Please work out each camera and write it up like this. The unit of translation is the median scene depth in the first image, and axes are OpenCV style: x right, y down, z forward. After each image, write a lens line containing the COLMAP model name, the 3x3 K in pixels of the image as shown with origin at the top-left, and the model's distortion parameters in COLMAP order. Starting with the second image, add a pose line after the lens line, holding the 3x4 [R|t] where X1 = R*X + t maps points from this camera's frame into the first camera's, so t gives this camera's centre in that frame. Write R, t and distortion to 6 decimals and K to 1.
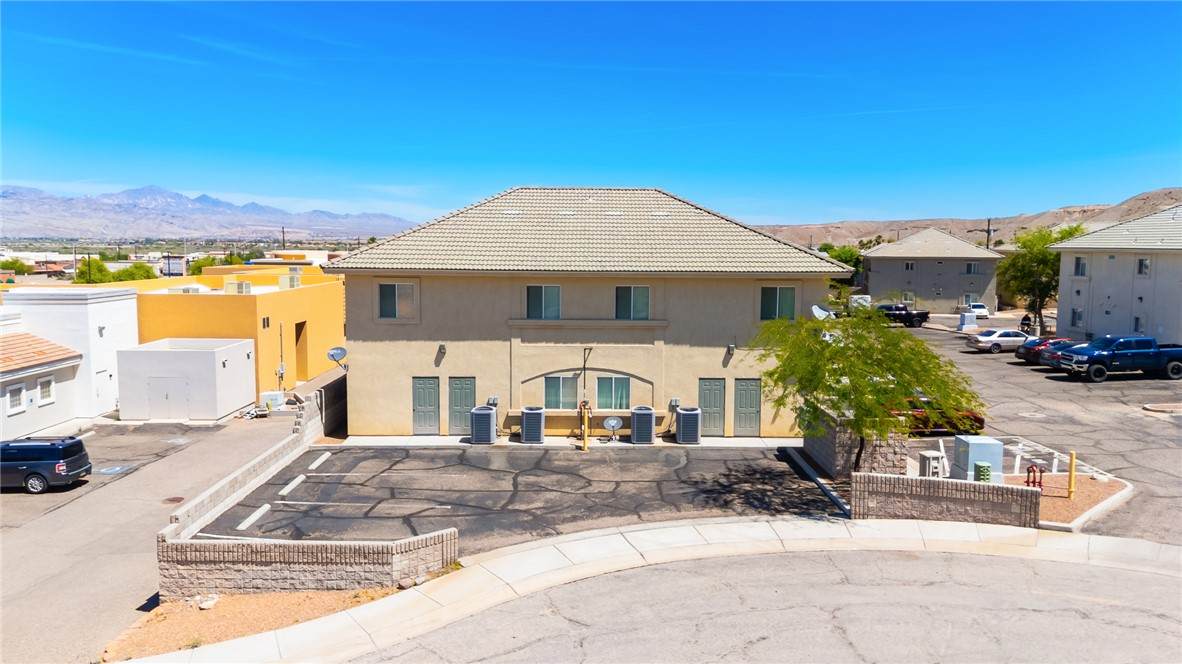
lens RADIAL K [[867.1, 0, 592.3], [0, 867.1, 333.7], [0, 0, 1]] dist [0.081388, -0.073397]
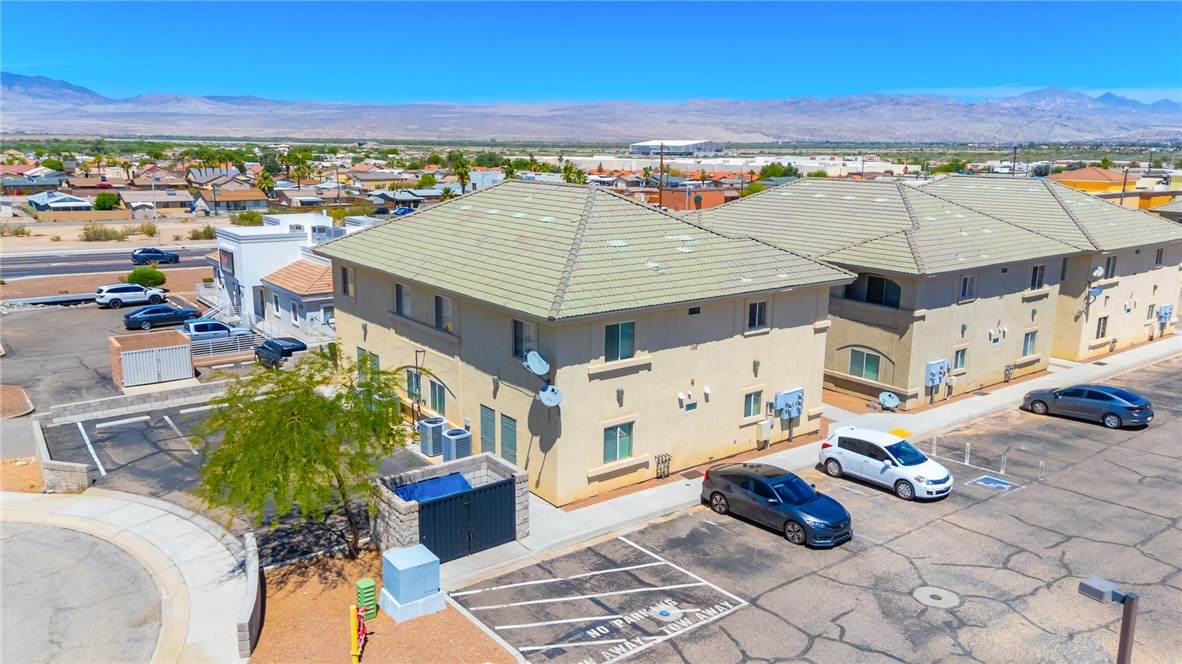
lens RADIAL K [[867.1, 0, 592.3], [0, 867.1, 333.7], [0, 0, 1]] dist [0.081388, -0.073397]
pose [[0.601130, 0.173754, -0.780033, 0.921458], [-0.089853, 0.984583, 0.150074, -0.176467], [0.794084, -0.020126, 0.607475, 0.527783]]
